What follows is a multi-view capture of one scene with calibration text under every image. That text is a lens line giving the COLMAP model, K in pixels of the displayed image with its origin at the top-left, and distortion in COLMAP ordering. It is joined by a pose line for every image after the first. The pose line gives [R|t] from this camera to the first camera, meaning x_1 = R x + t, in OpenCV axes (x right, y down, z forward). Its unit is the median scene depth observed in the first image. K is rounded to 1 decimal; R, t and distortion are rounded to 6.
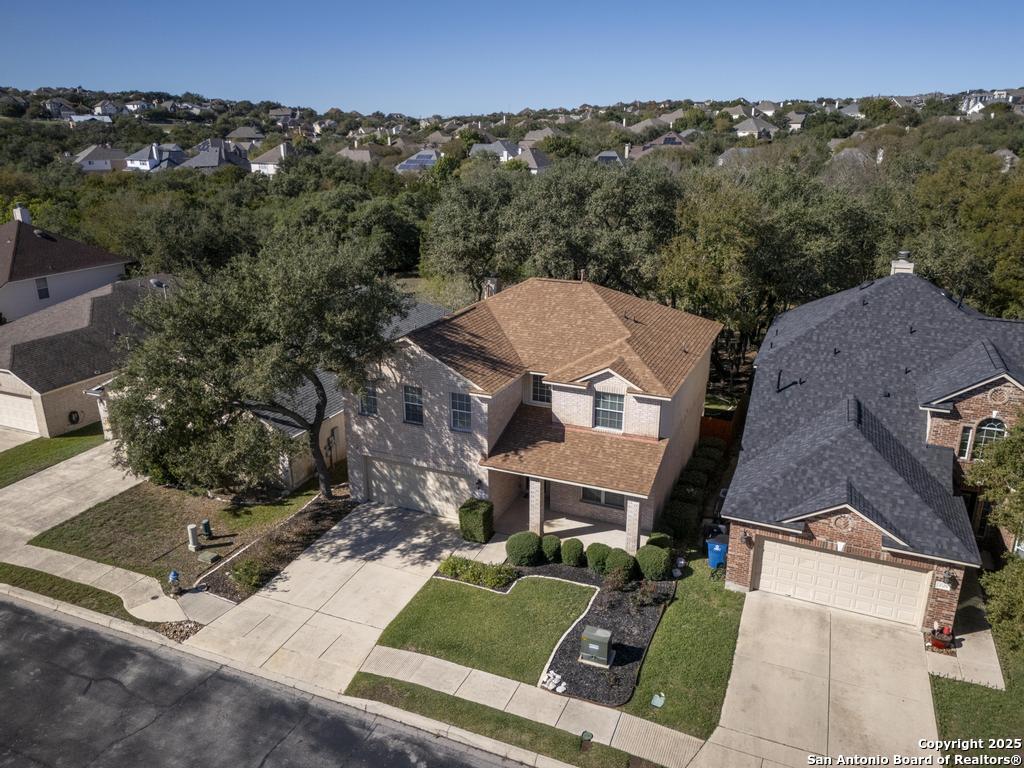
lens RADIAL K [[756.5, 0, 510.0], [0, 756.5, 377.0], [0, 0, 1]] dist [0.049447, -0.035772]
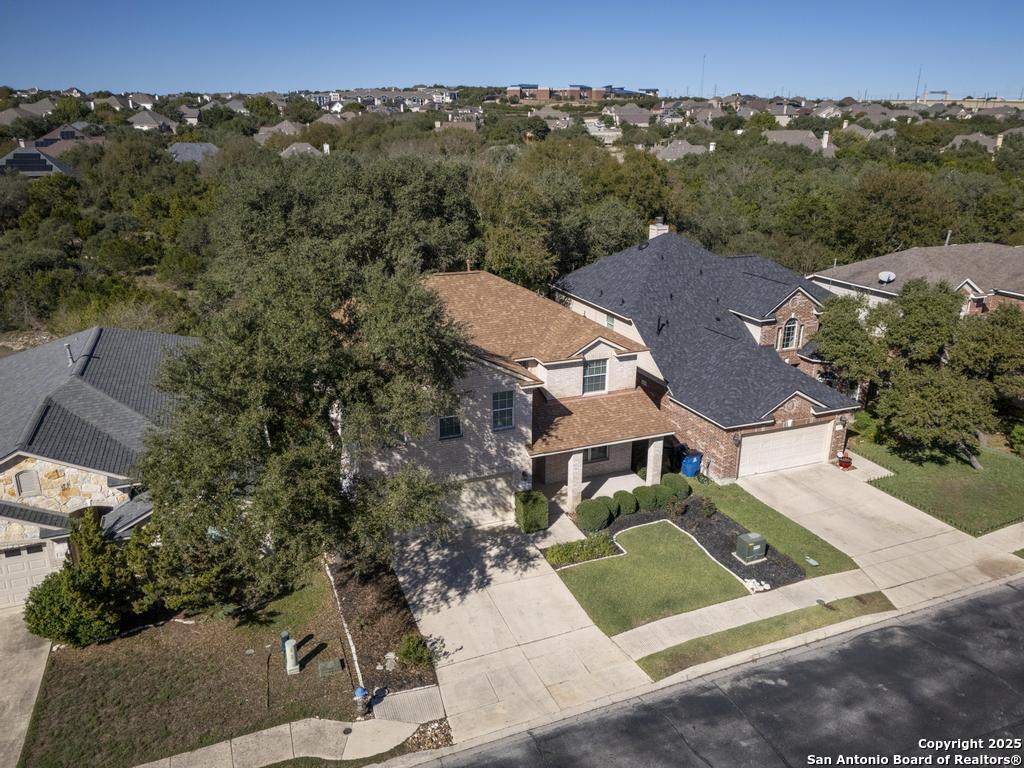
lens RADIAL K [[756.5, 0, 508.4], [0, 756.5, 376.4], [0, 0, 1]] dist [0.049447, -0.035772]
pose [[0.705683, -0.223154, 0.672469, -0.715140], [0.219500, 0.971268, 0.091967, -0.085953], [-0.673670, 0.082708, 0.734390, 0.267500]]
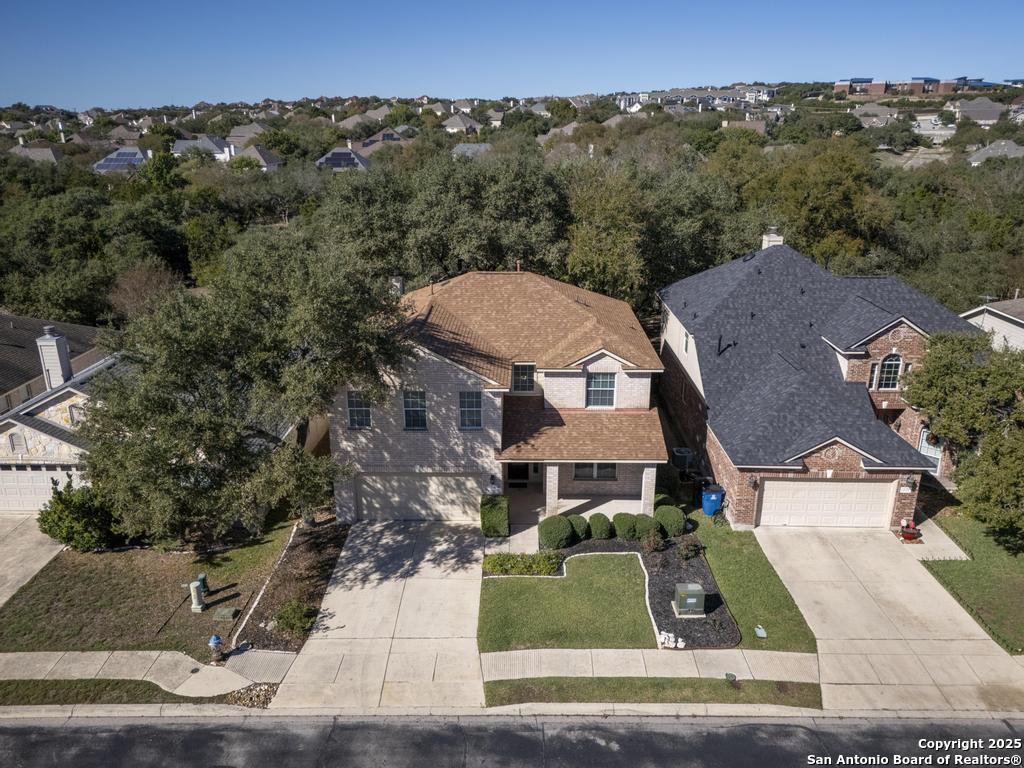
lens RADIAL K [[756.5, 0, 509.4], [0, 756.5, 375.8], [0, 0, 1]] dist [0.049447, -0.035772]
pose [[0.924094, -0.122500, 0.361999, -0.370842], [0.121416, 0.992265, 0.025835, -0.017542], [-0.362364, 0.020079, 0.931820, 0.059363]]
